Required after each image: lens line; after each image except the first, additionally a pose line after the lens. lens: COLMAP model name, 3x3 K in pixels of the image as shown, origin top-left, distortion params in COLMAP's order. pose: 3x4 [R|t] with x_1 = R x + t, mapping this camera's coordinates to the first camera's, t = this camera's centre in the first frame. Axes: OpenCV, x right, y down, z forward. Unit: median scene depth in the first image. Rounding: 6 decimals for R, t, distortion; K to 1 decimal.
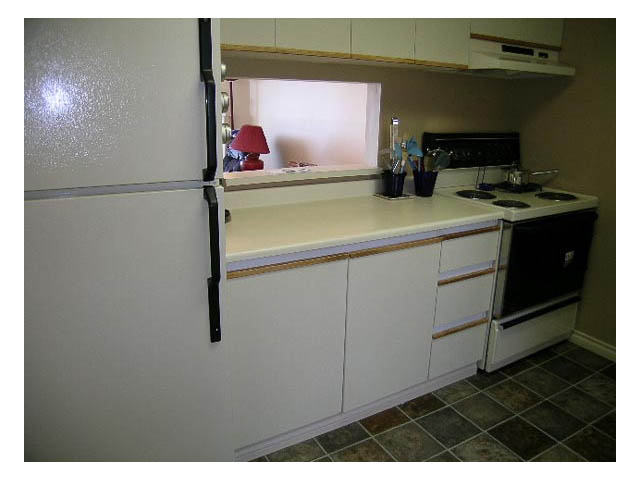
lens RADIAL K [[490.3, 0, 320.0], [0, 490.3, 240.0], [0, 0, 1]] dist [-0.067447, 0.010850]
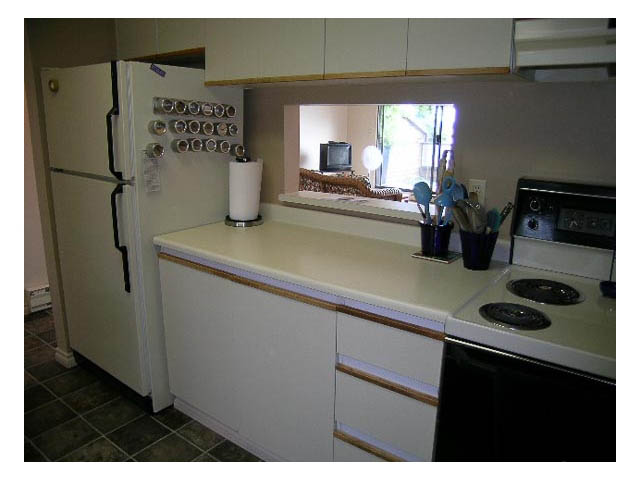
lens RADIAL K [[490.3, 0, 320.0], [0, 490.3, 240.0], [0, 0, 1]] dist [-0.067447, 0.010850]
pose [[0.359083, 0.214495, -0.908324, 0.877073], [-0.265486, 0.956502, 0.120919, -0.181257], [0.894750, 0.197728, 0.400409, 0.639174]]
